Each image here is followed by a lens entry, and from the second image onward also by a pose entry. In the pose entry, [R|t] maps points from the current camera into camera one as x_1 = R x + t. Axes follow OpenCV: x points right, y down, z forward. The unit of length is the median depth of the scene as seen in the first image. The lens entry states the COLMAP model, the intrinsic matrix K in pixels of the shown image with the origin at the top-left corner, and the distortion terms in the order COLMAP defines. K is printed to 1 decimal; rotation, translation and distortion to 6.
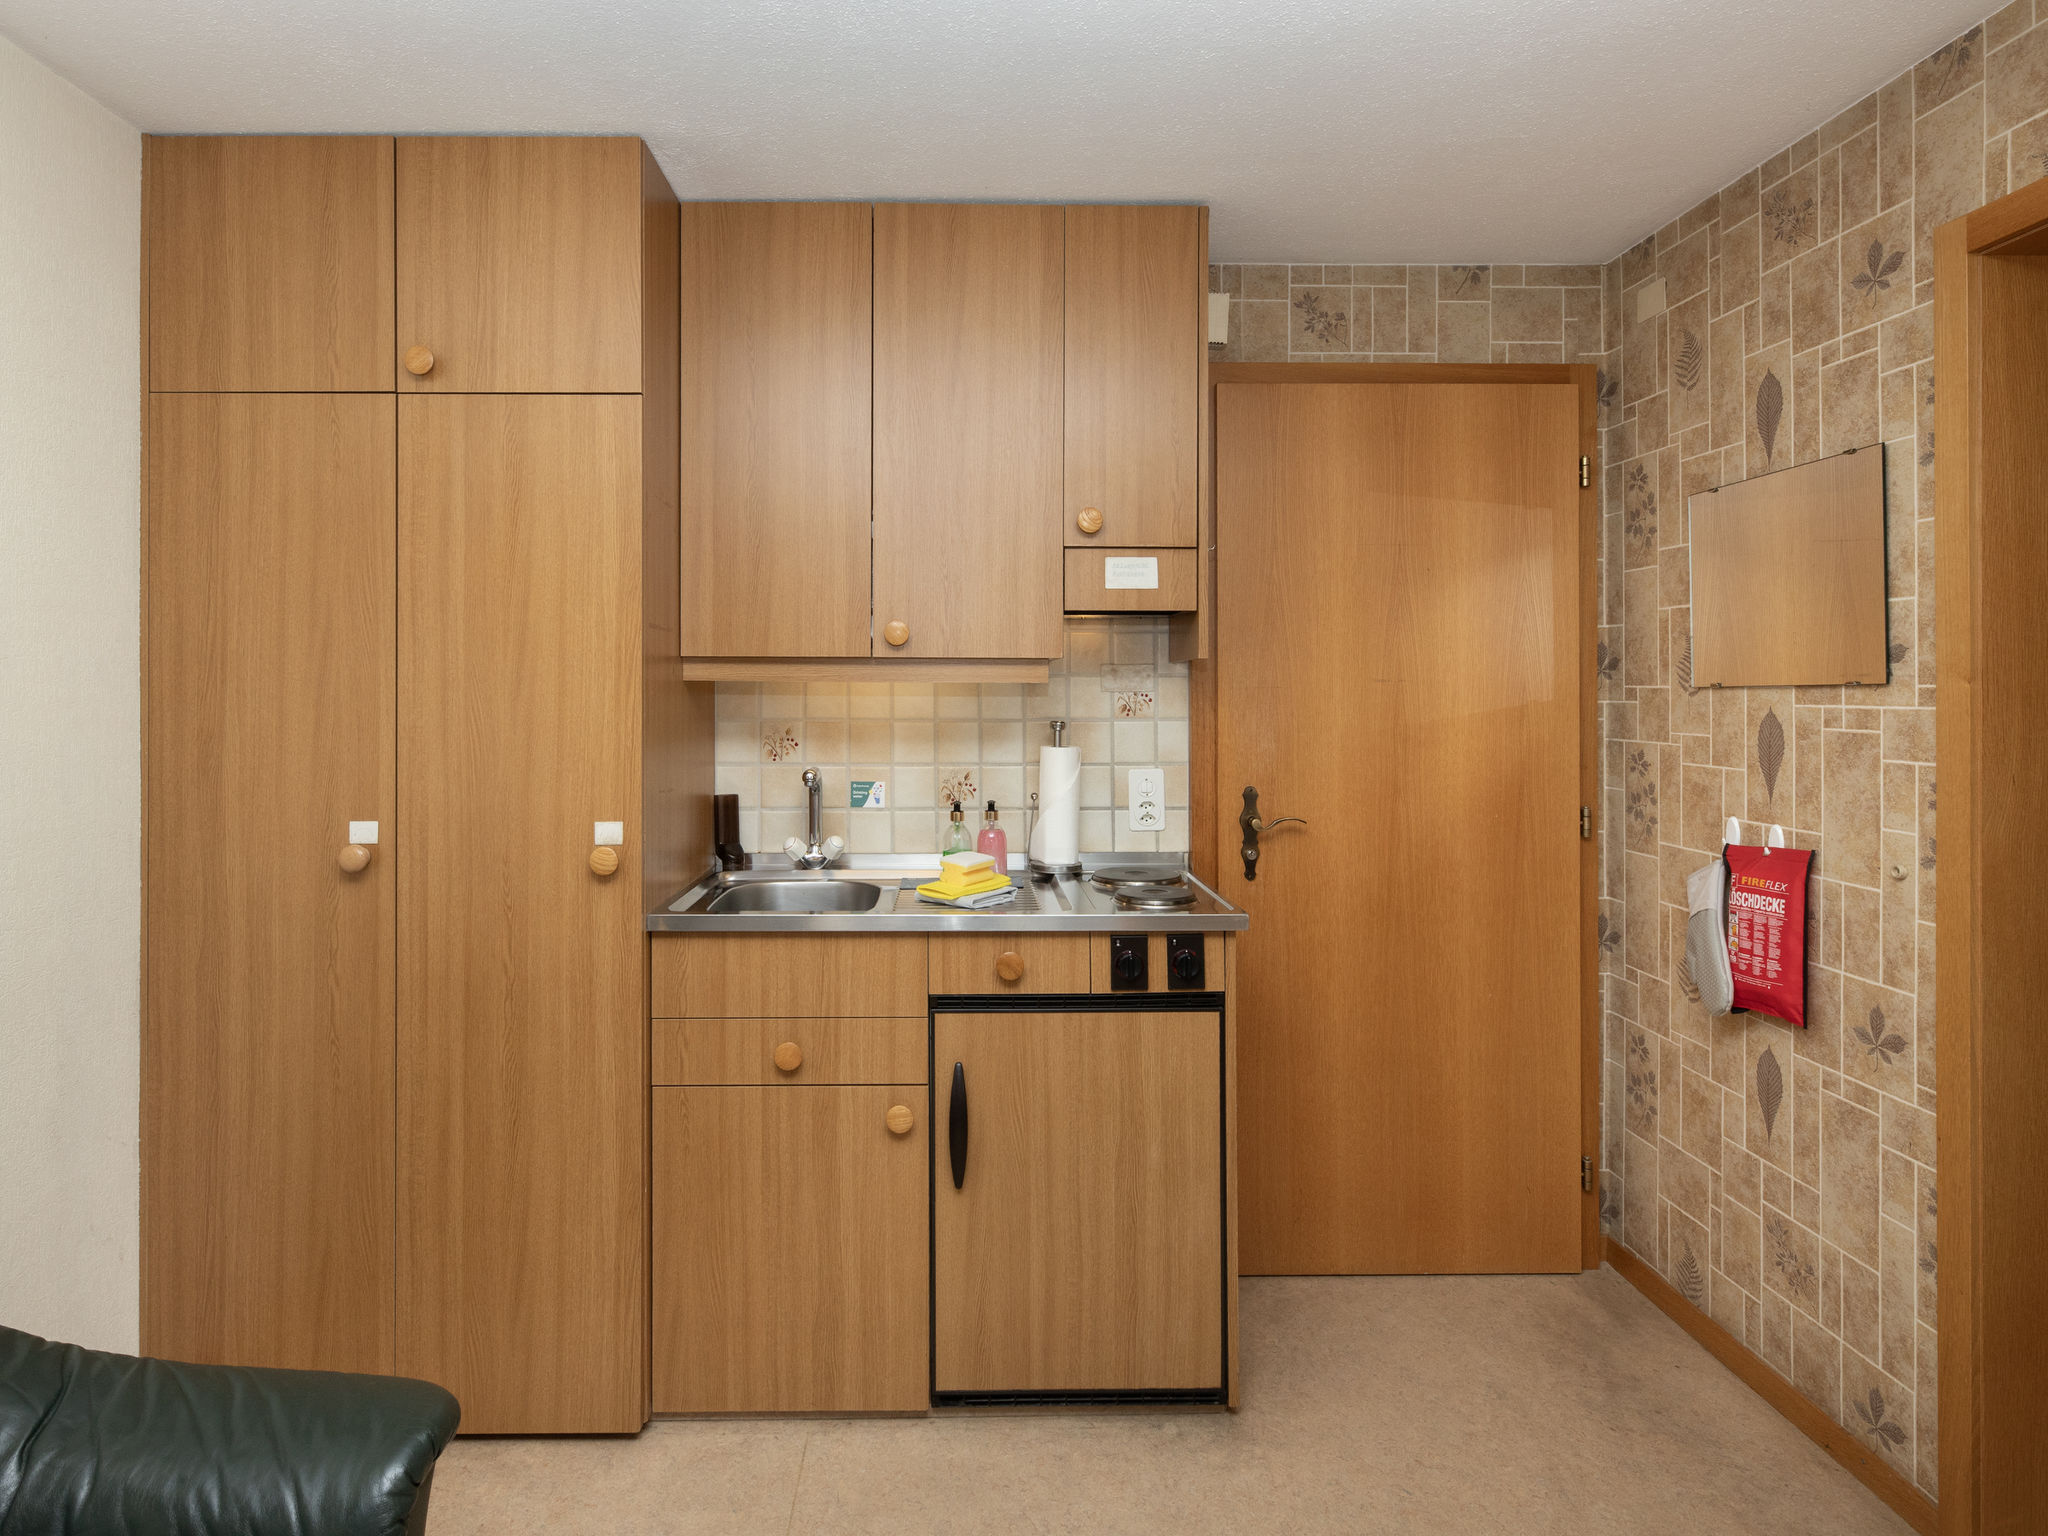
lens RADIAL K [[1185.6, 0, 1024.0], [0, 1185.6, 768.0], [0, 0, 1]] dist [0.001863, -0.001991]
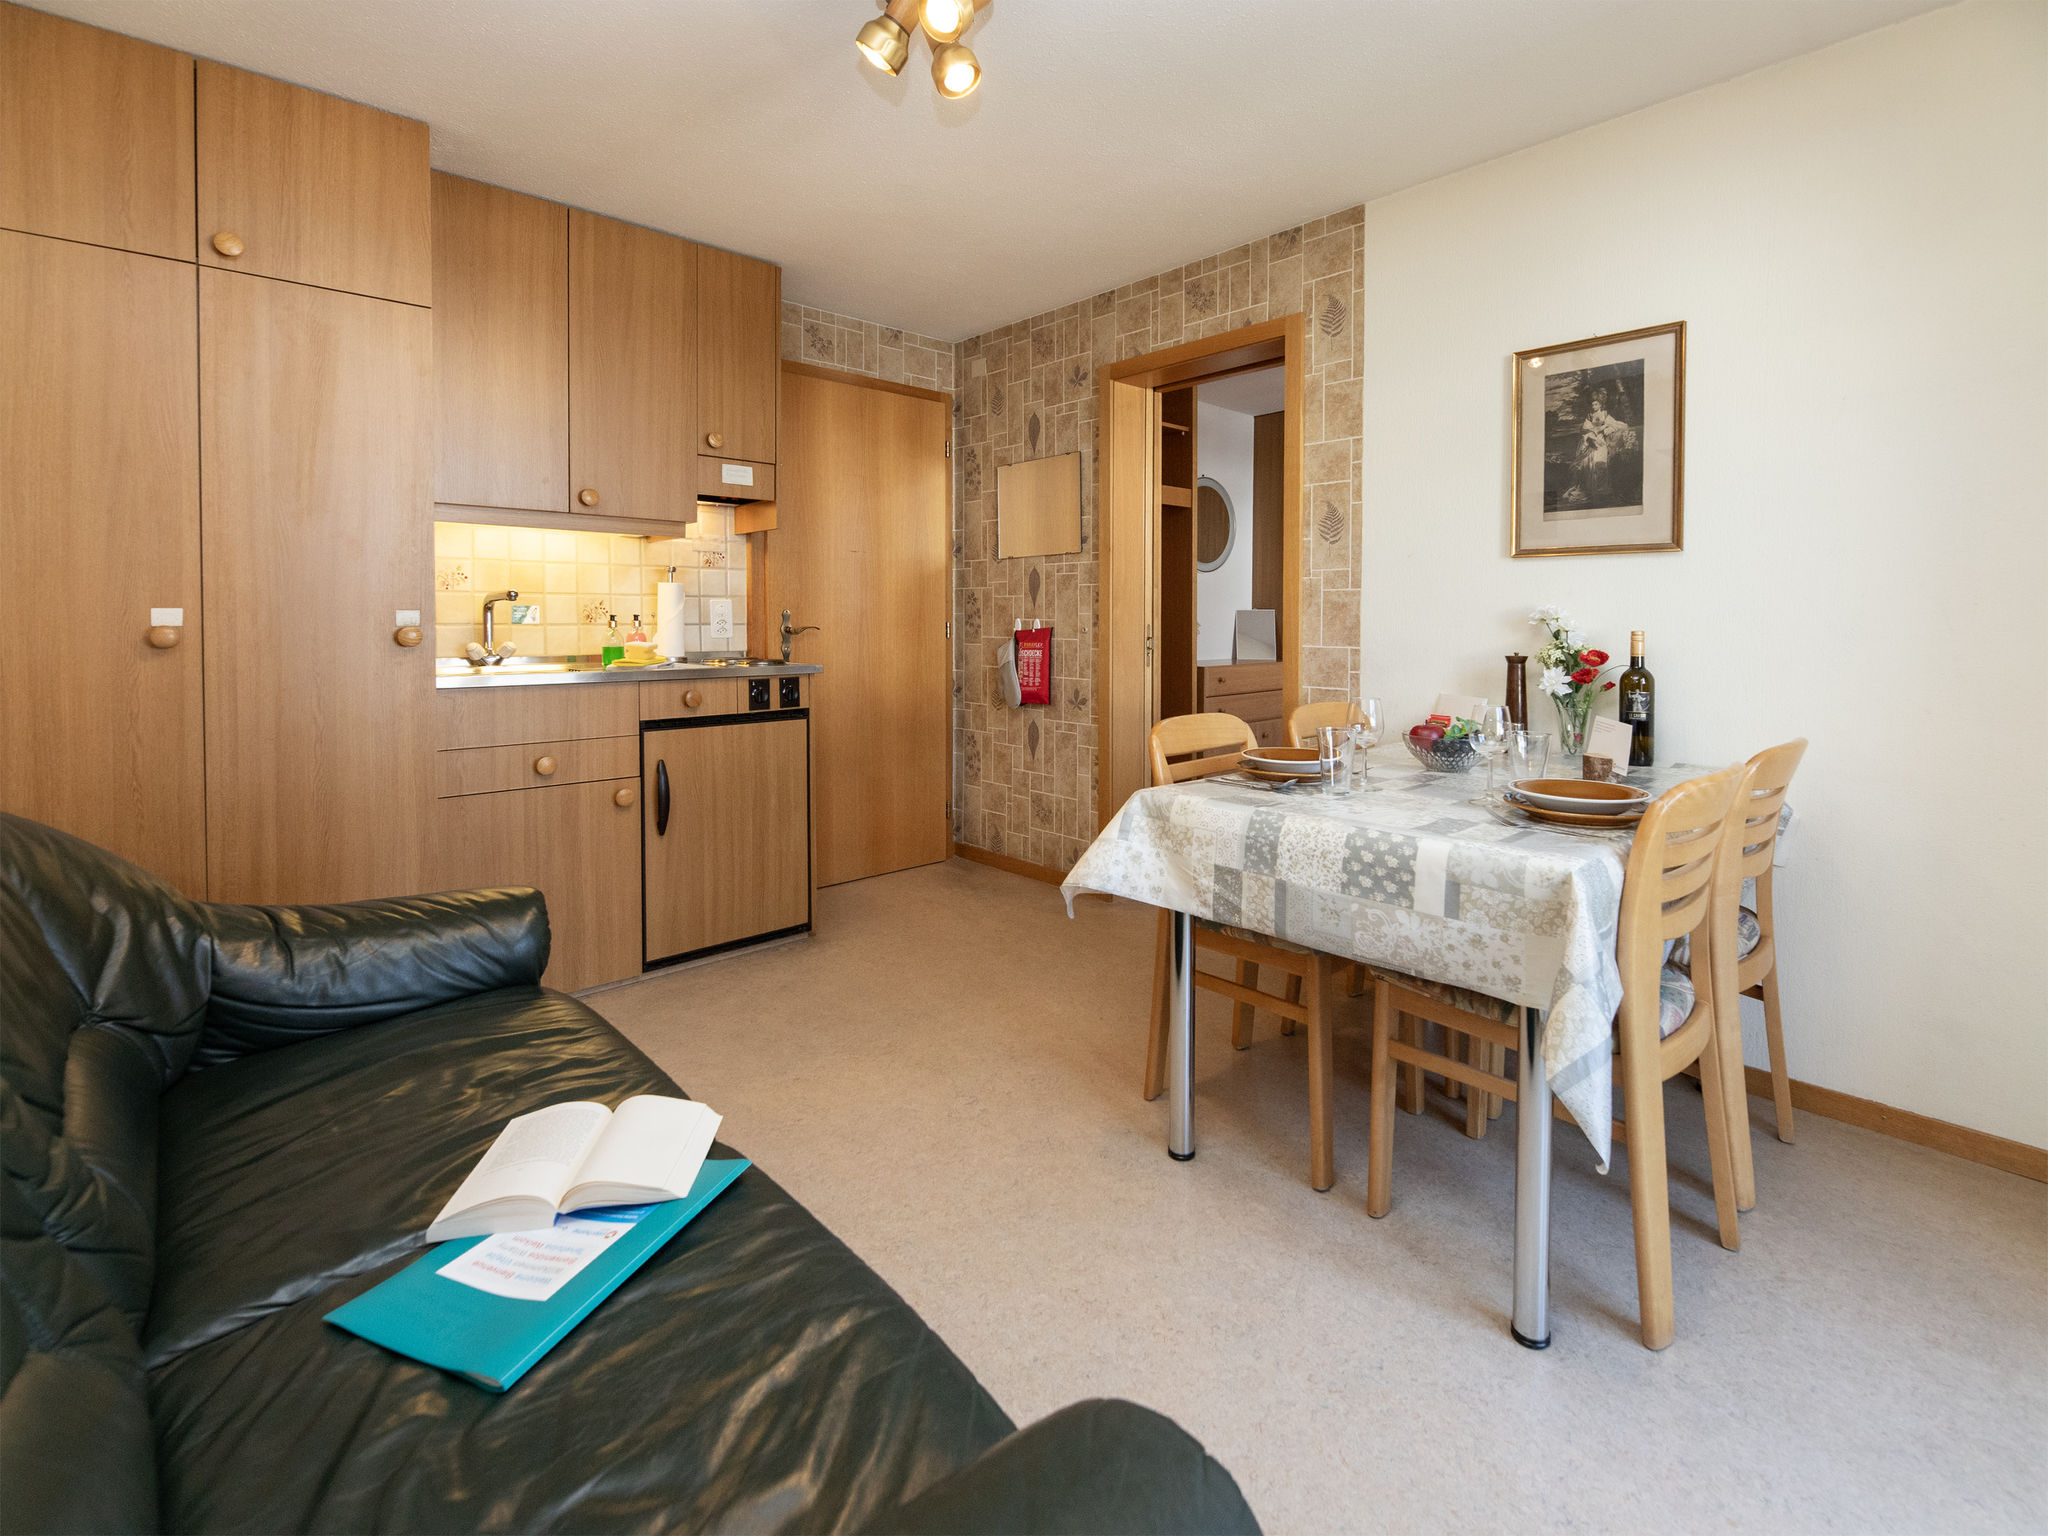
lens RADIAL K [[923.4, 0, 1025.9], [0, 923.4, 803.5], [0, 0, 1]] dist [0.001904, -0.005933]
pose [[0.779713, -0.103361, 0.617547, -0.476178], [0.024582, 0.990574, 0.134758, 0.144834], [-0.625654, -0.089892, 0.774904, -0.370766]]
